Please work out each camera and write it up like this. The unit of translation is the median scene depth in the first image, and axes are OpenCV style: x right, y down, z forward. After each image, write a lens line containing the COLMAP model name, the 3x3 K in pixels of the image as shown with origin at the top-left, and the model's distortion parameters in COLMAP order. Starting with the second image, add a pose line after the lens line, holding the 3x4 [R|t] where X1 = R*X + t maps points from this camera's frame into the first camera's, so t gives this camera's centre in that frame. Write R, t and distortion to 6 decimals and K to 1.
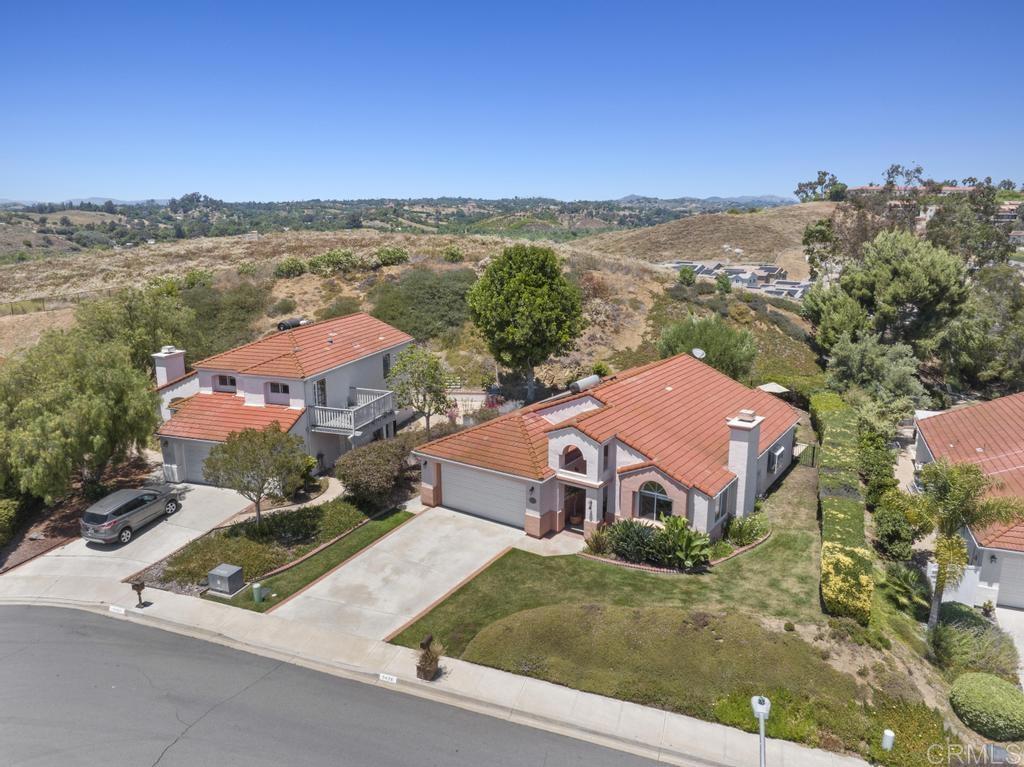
lens RADIAL K [[718.4, 0, 510.7], [0, 718.4, 381.9], [0, 0, 1]] dist [-0.042442, 0.006264]
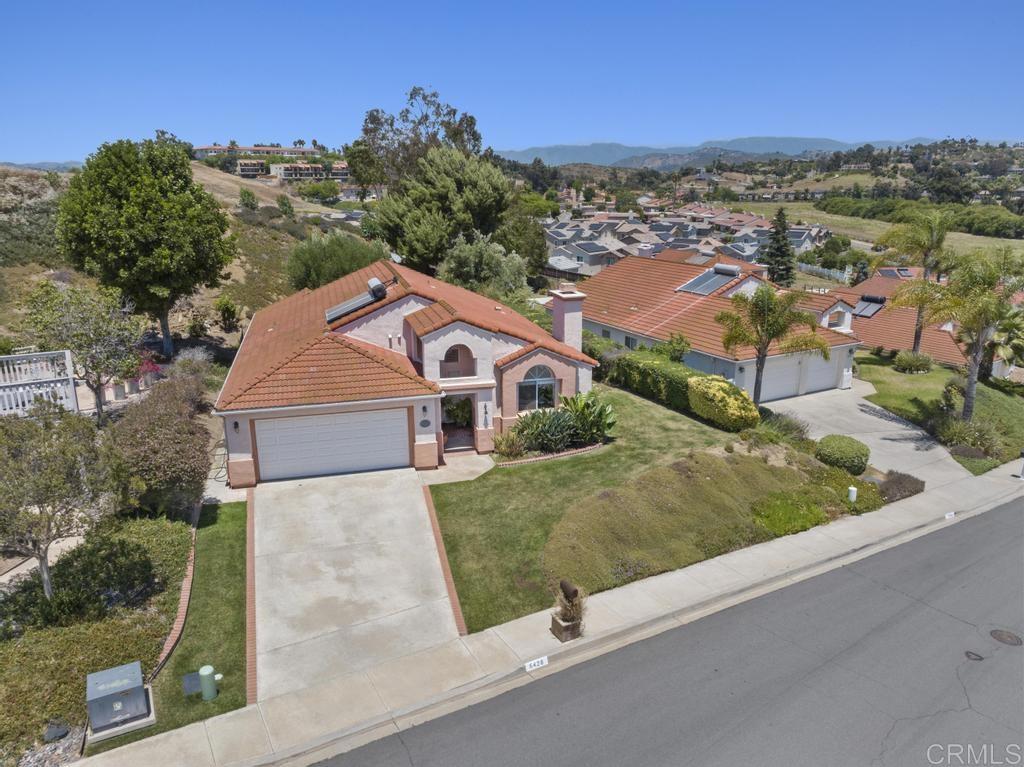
lens RADIAL K [[718.4, 0, 511.1], [0, 718.4, 381.9], [0, 0, 1]] dist [-0.042442, 0.006264]
pose [[0.643945, -0.202839, 0.737693, -0.474084], [0.170119, 0.978037, 0.120425, 0.040439], [-0.745918, 0.047948, 0.664309, 0.392153]]
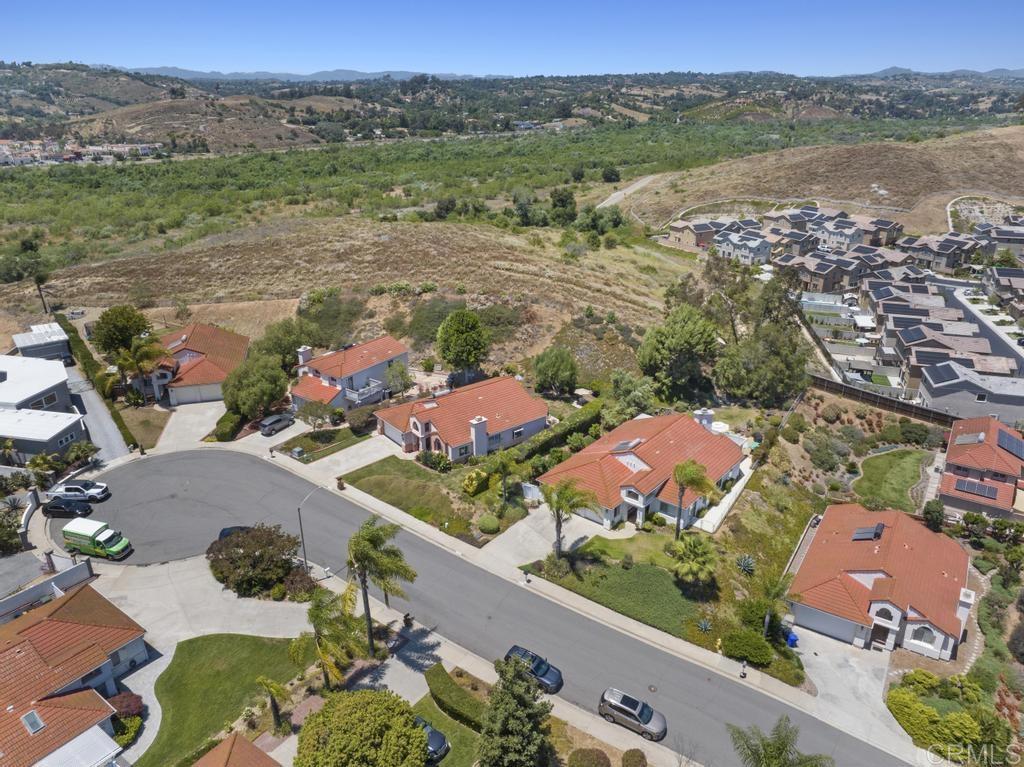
lens RADIAL K [[718.4, 0, 516.7], [0, 718.4, 377.1], [0, 0, 1]] dist [-0.042442, 0.006264]
pose [[0.957092, 0.110098, -0.268054, 1.130241], [-0.066682, 0.983867, 0.166012, -0.539002], [0.282007, -0.141014, 0.948993, -1.412740]]
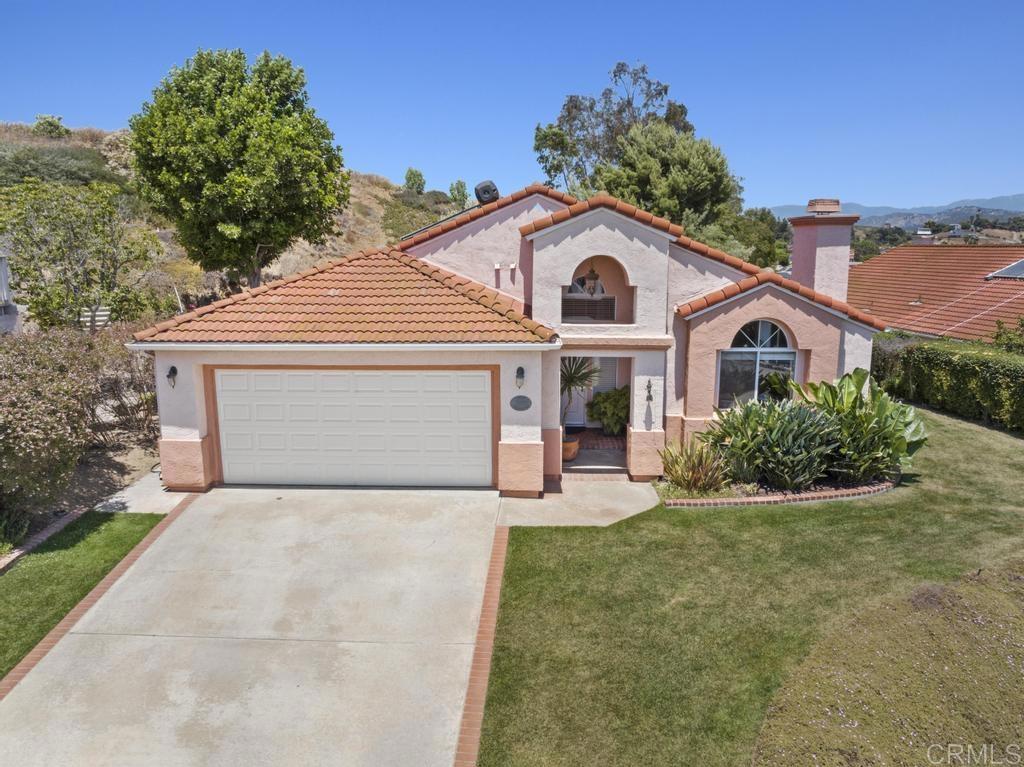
lens RADIAL K [[718.4, 0, 511.1], [0, 718.4, 382.5], [0, 0, 1]] dist [-0.042442, 0.006264]
pose [[0.840938, -0.100847, 0.531651, -0.180944], [0.119336, 0.992854, -0.000428, 0.150688], [-0.527809, 0.063805, 0.846963, 0.651425]]
